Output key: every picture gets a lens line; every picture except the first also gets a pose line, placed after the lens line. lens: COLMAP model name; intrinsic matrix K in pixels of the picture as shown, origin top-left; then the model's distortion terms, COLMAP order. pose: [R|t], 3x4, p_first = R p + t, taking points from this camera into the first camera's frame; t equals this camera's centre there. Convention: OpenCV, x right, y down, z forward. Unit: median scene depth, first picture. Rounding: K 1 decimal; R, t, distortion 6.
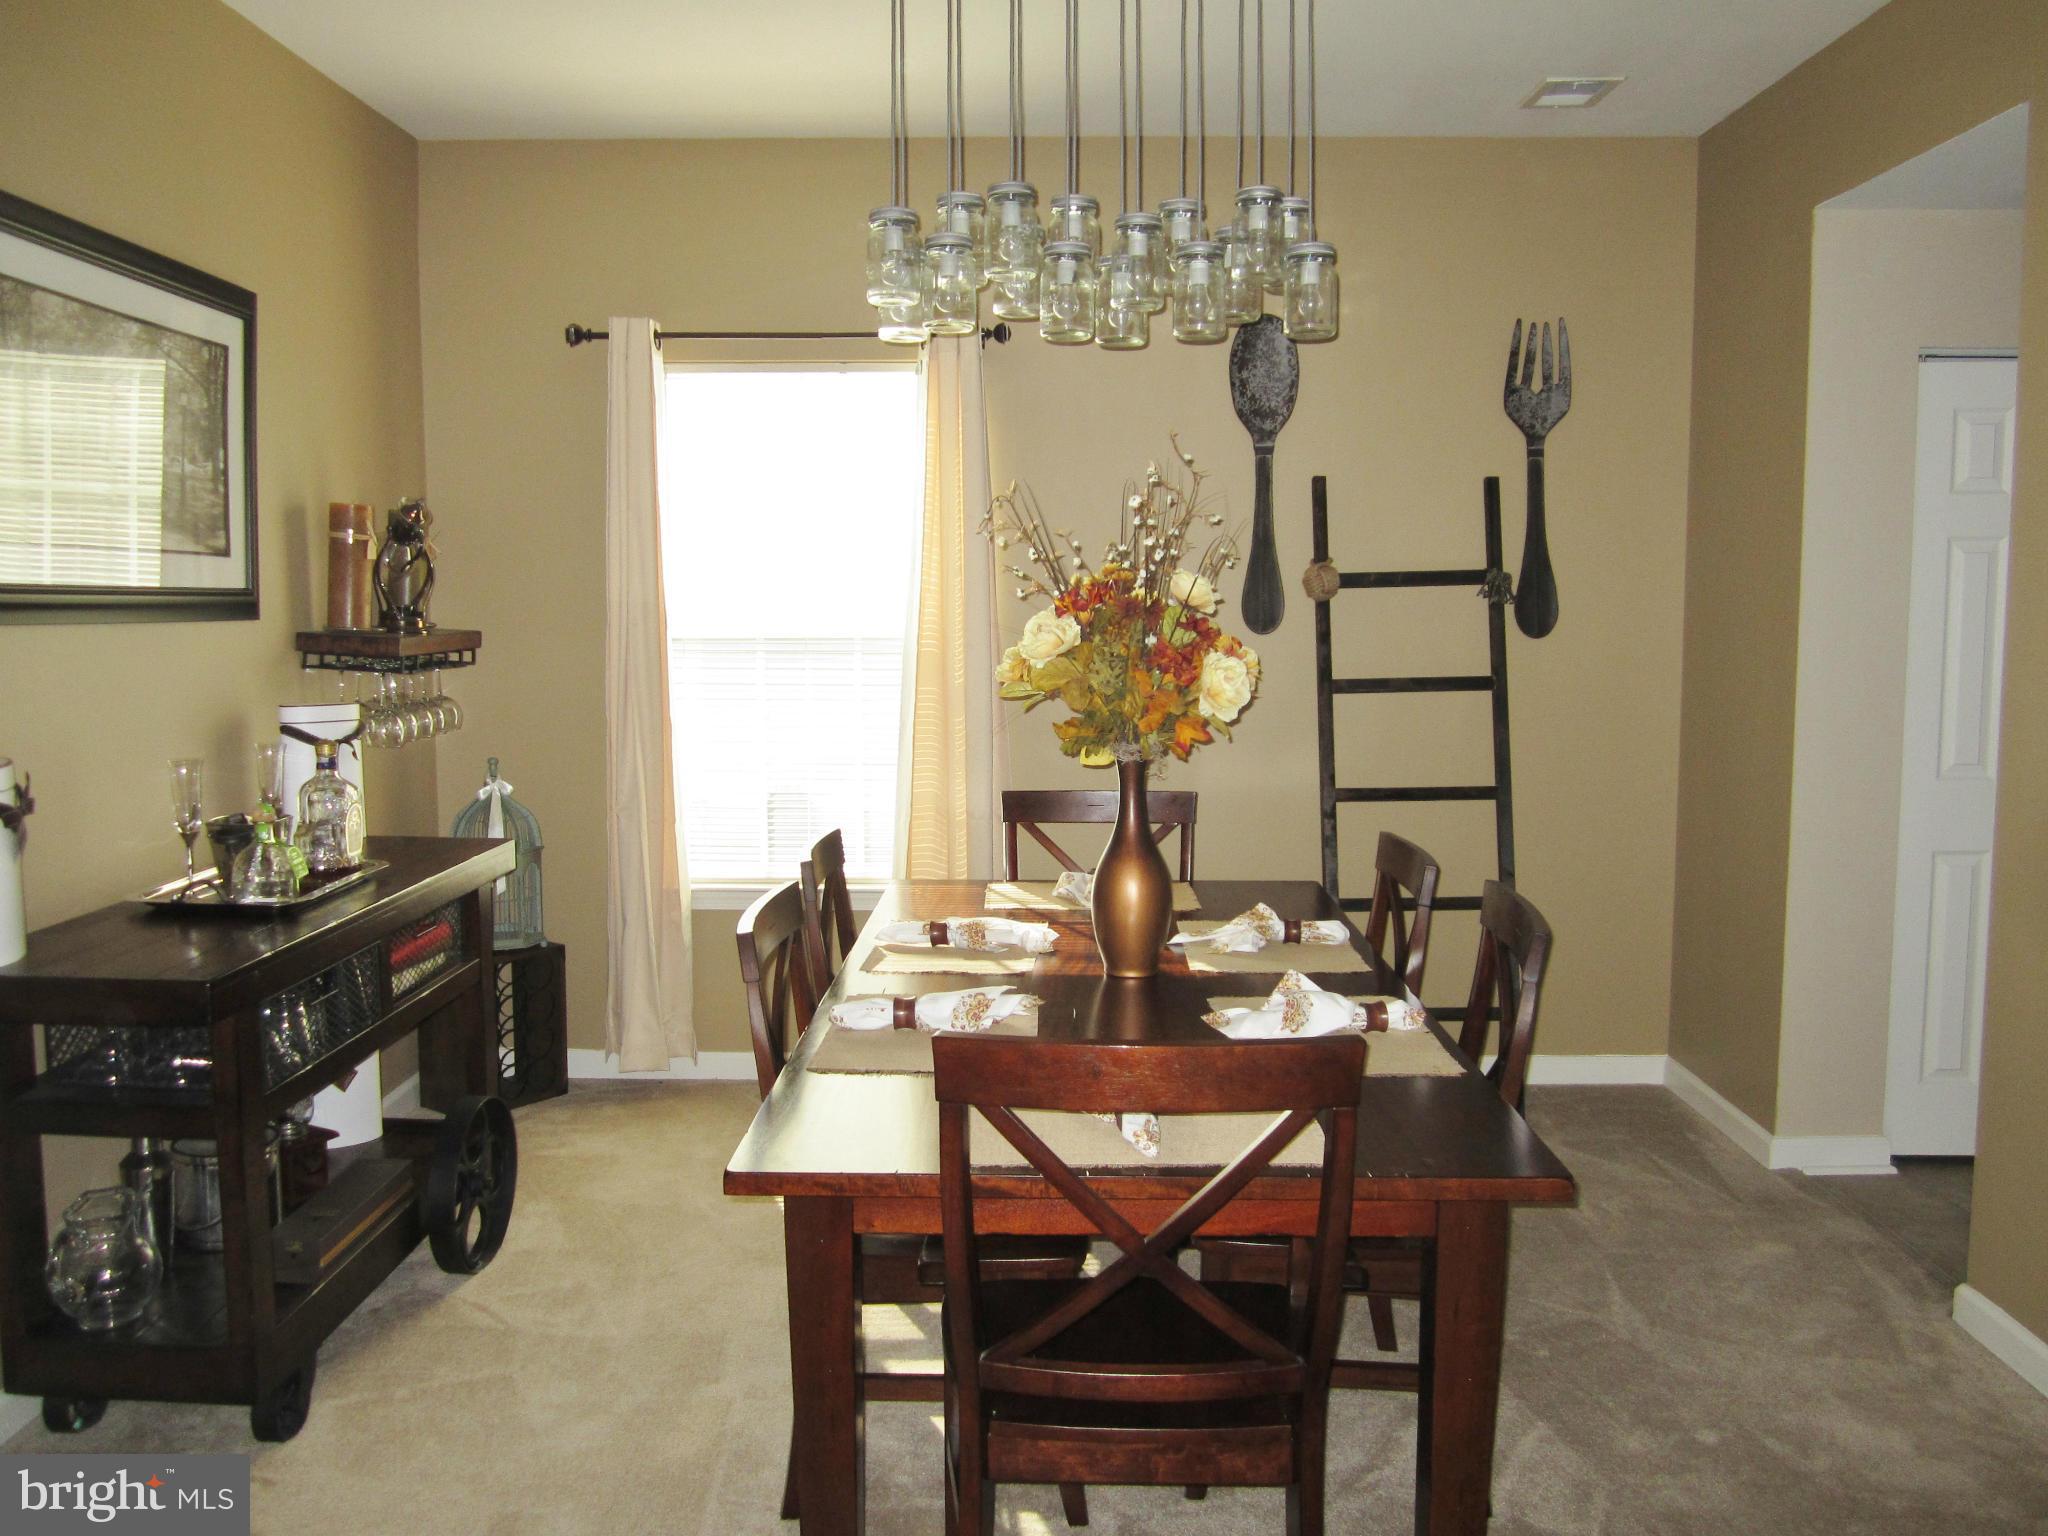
lens RADIAL K [[1696.3, 0, 1024.0], [0, 1696.3, 768.0], [0, 0, 1]] dist [-0.043270, 0.011934]
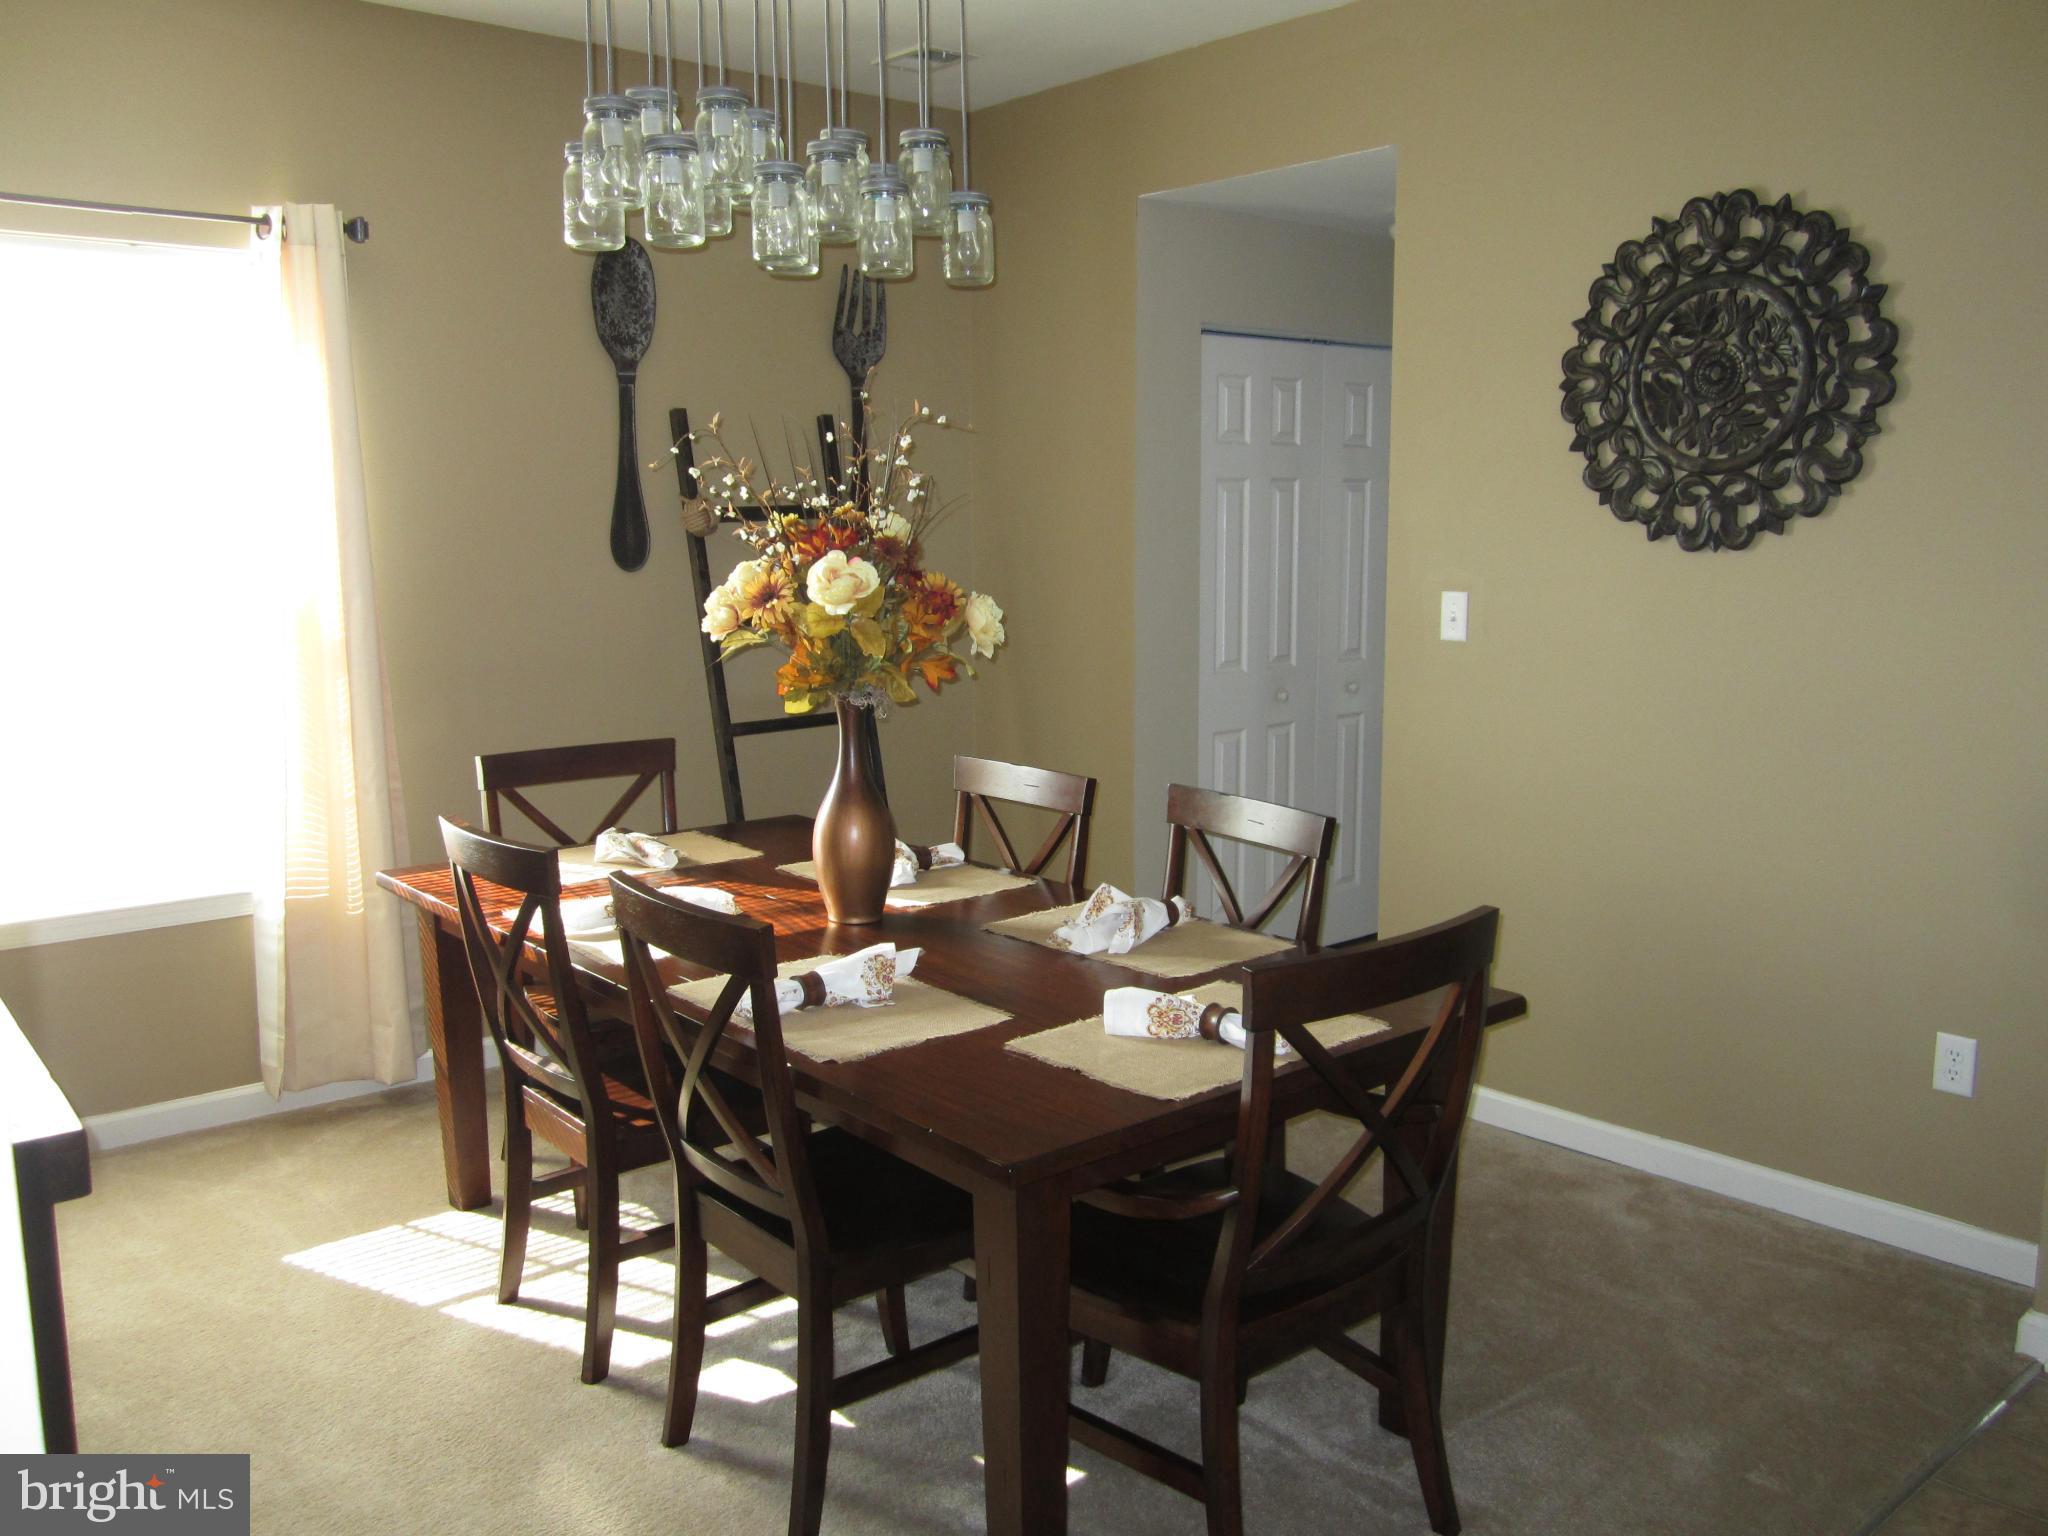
lens RADIAL K [[1696.3, 0, 1024.0], [0, 1696.3, 768.0], [0, 0, 1]] dist [-0.043270, 0.011934]
pose [[0.757074, -0.096370, 0.646183, -0.328857], [0.067569, 0.995307, 0.069273, -0.019376], [-0.649826, -0.008783, 0.760032, 0.123986]]
